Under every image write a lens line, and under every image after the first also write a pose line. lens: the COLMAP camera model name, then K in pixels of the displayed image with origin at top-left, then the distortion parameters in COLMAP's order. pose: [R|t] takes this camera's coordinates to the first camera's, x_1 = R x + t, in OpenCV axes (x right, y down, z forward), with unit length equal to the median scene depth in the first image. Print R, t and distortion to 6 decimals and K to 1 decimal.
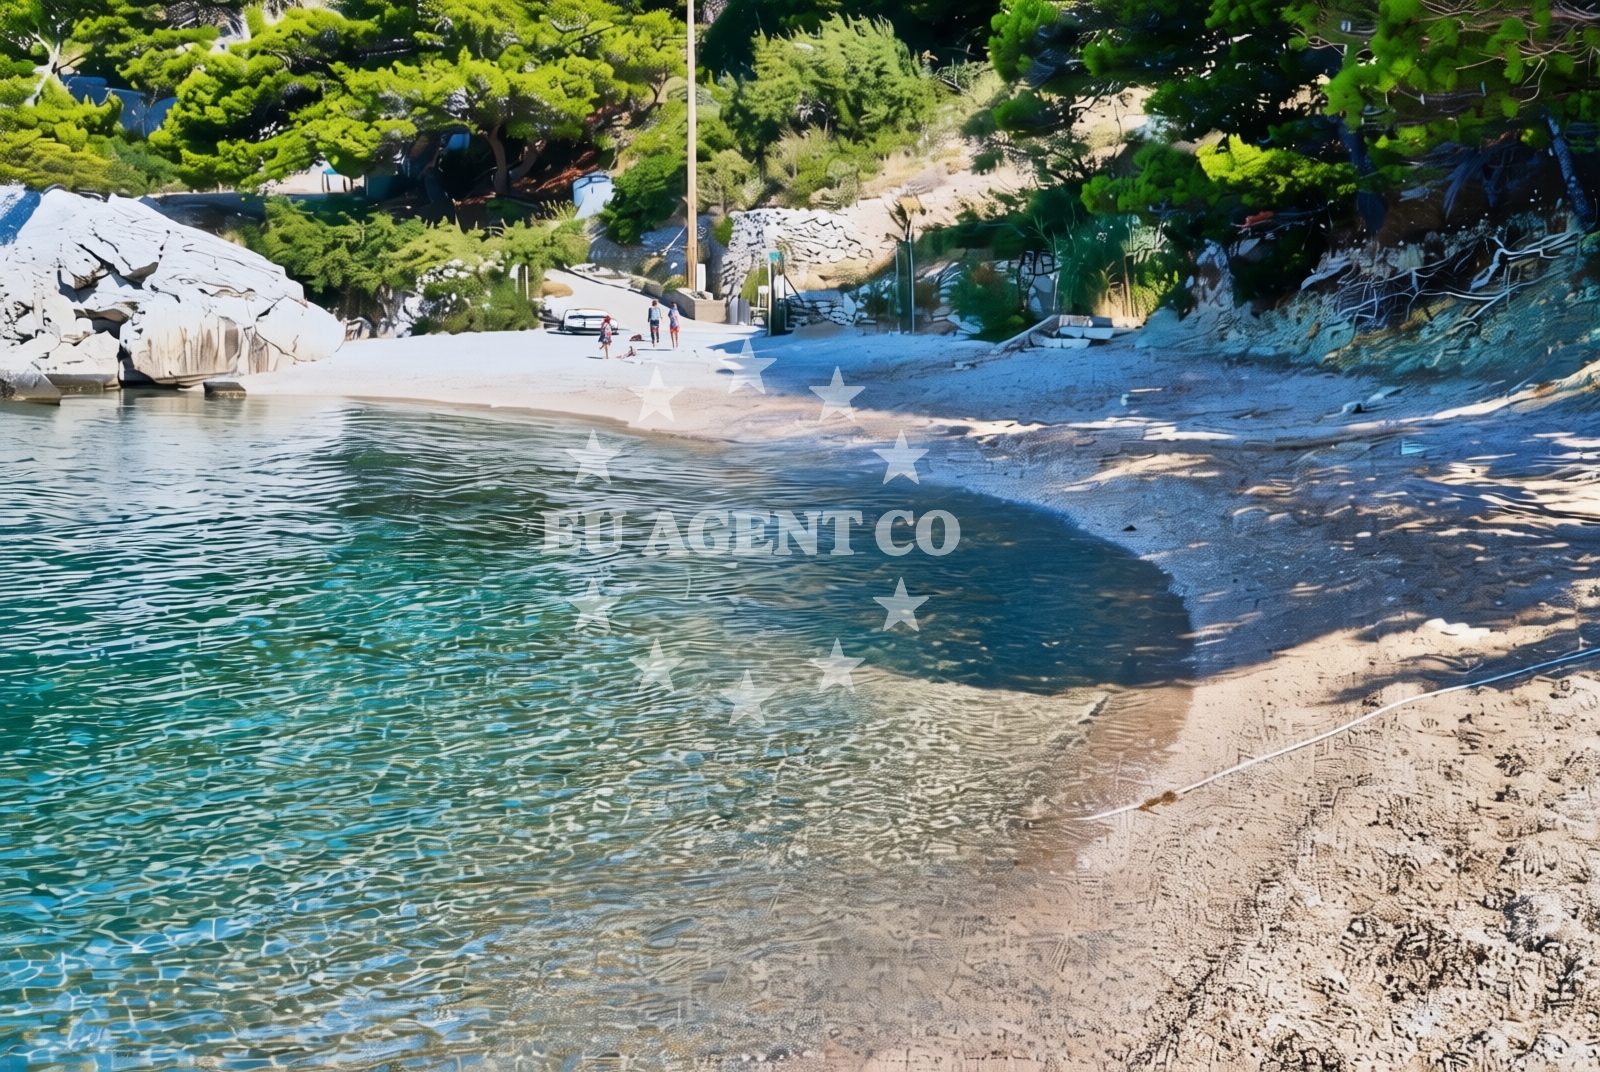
lens RADIAL K [[2228.9, 0, 800.0], [0, 2228.9, 536.0], [0, 0, 1]] dist [0.015047, -1.152682]
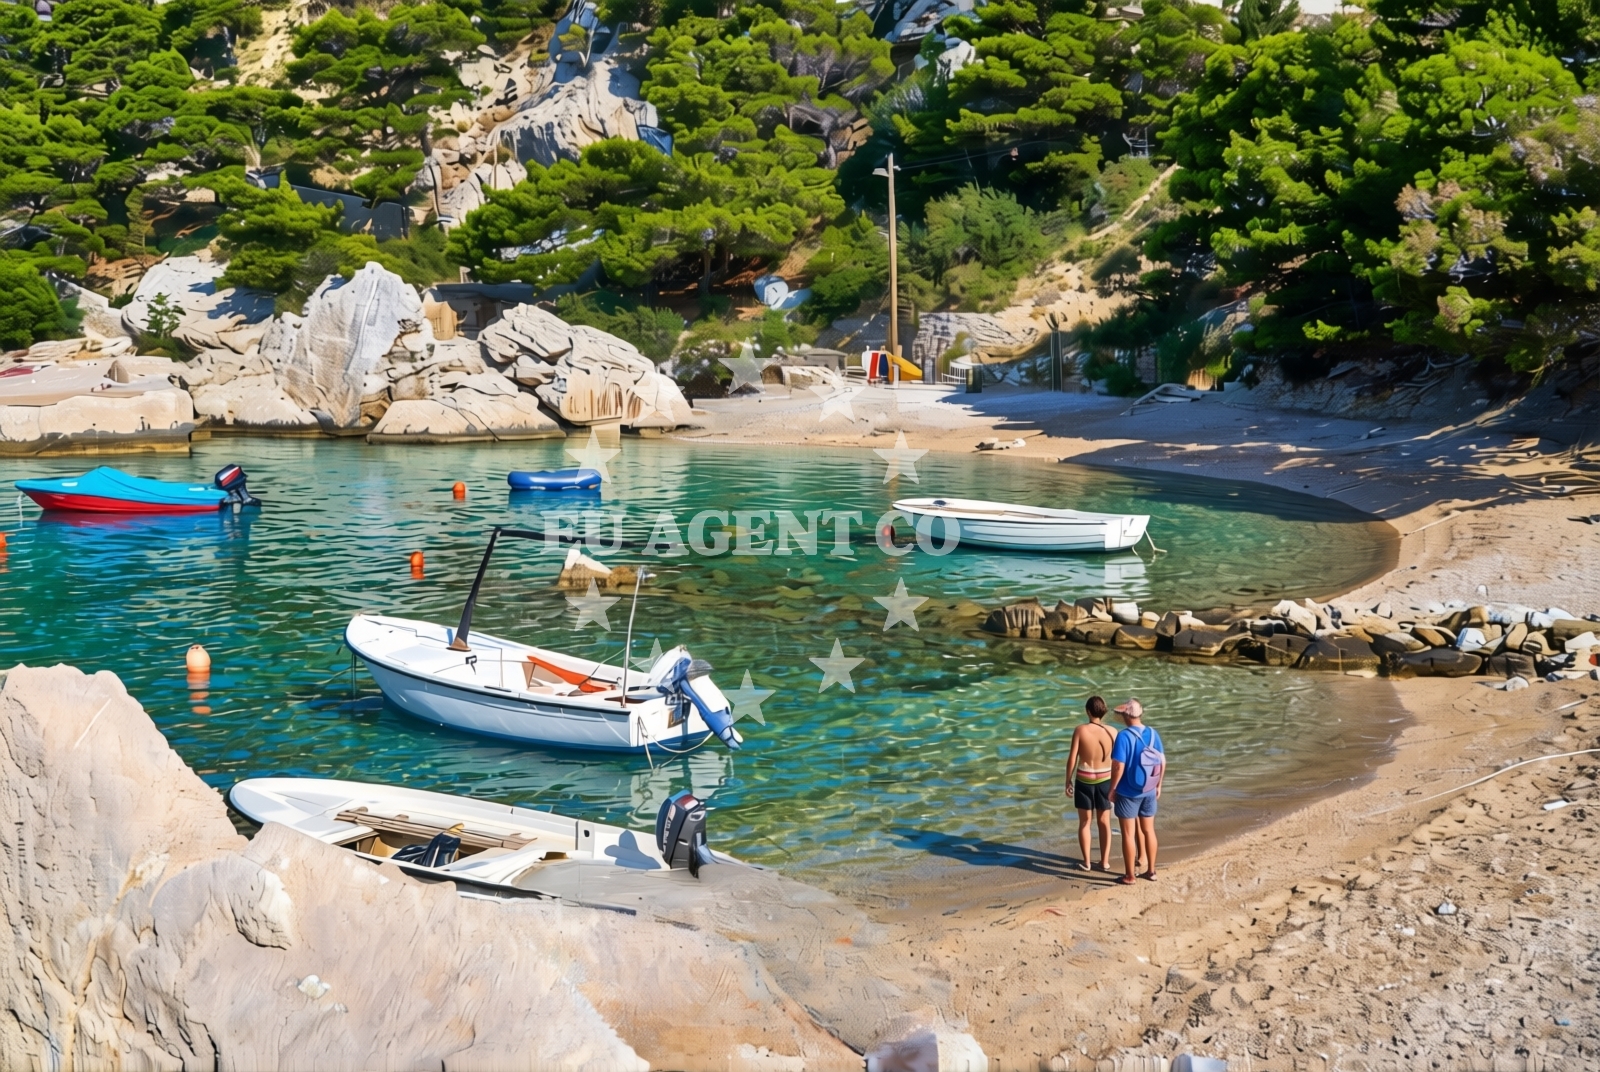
lens RADIAL K [[2228.9, 0, 800.0], [0, 2228.9, 536.0], [0, 0, 1]] dist [0.015047, -1.152682]
pose [[0.996167, -0.019041, 0.085379, -0.266252], [0.019535, 0.999797, -0.004950, 0.022465], [-0.085268, 0.006599, 0.996336, -0.616720]]
